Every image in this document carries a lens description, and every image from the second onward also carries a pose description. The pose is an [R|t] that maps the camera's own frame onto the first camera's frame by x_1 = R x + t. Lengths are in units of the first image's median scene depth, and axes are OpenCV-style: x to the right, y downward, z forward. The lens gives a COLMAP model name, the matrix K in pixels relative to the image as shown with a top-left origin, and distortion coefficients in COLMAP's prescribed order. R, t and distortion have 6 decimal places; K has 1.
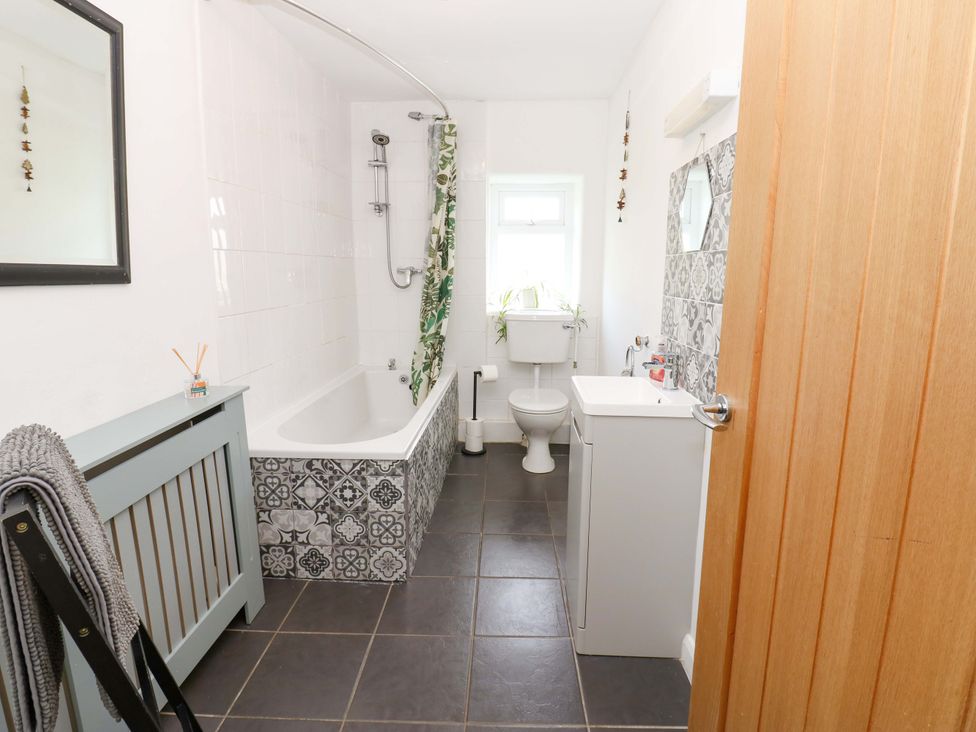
lens RADIAL K [[510.2, 0, 495.5], [0, 510.2, 360.9], [0, 0, 1]] dist [0.003901, -0.015471]
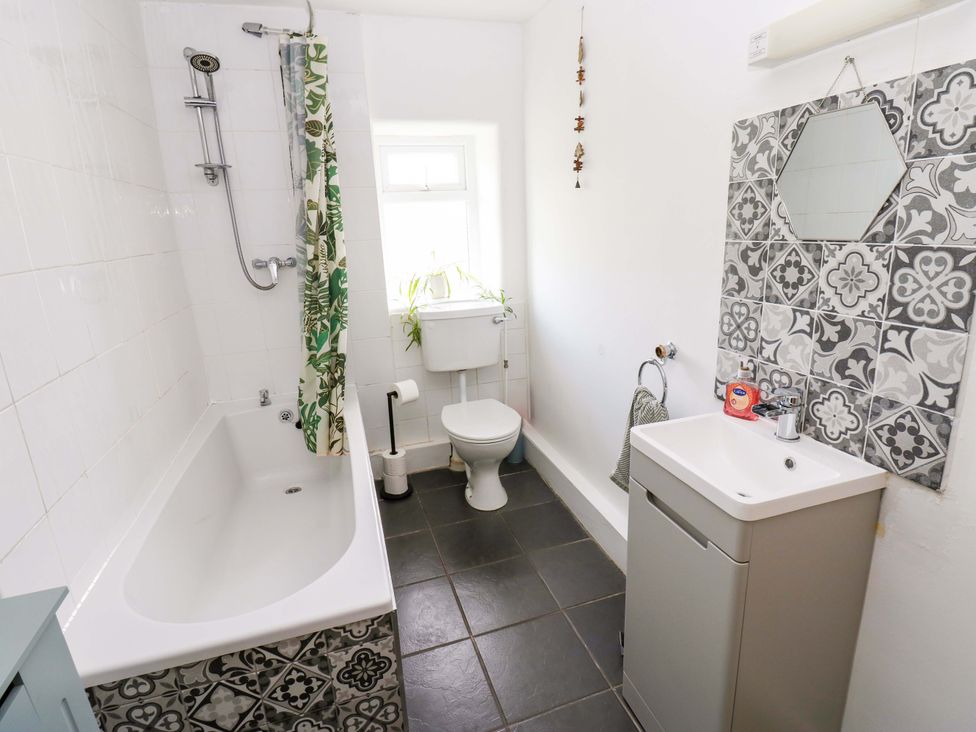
lens RADIAL K [[510.2, 0, 495.5], [0, 510.2, 360.9], [0, 0, 1]] dist [0.003901, -0.015471]
pose [[0.938125, -0.133346, 0.319593, -0.134691], [0.107253, 0.989392, 0.097982, -0.087742], [-0.329268, -0.057643, 0.942475, 0.256787]]
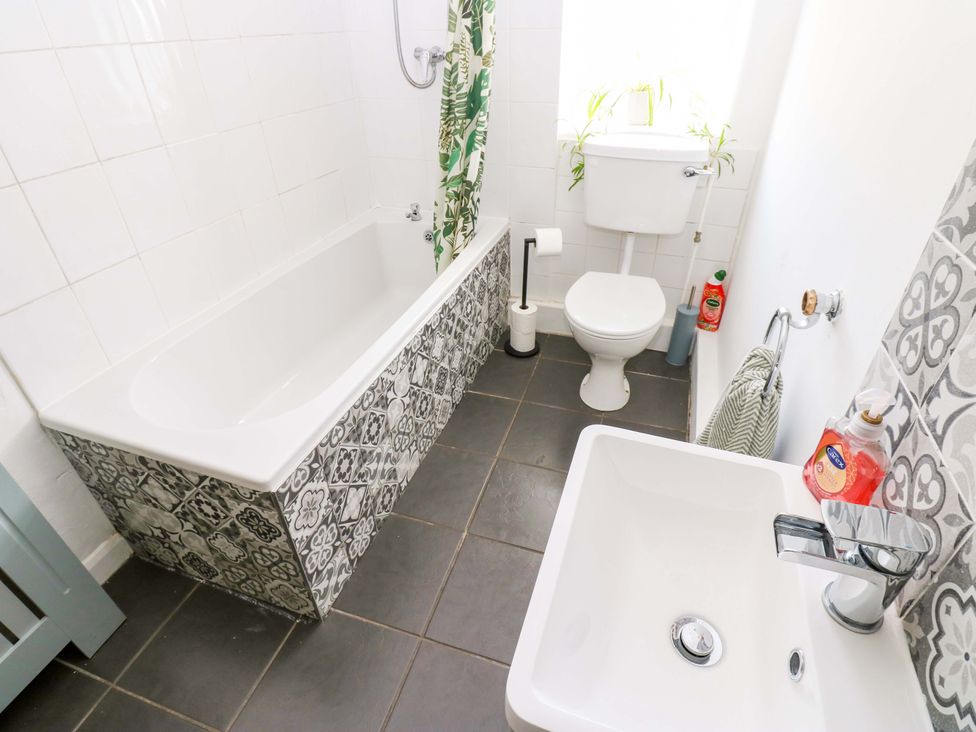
lens RADIAL K [[507.3, 0, 492.1], [0, 507.3, 360.8], [0, 0, 1]] dist [0.005784, -0.016303]
pose [[0.958215, 0.146498, -0.245689, 0.103276], [-0.034275, 0.911514, 0.409837, -0.104602], [0.283989, -0.384291, 0.878448, 0.397722]]
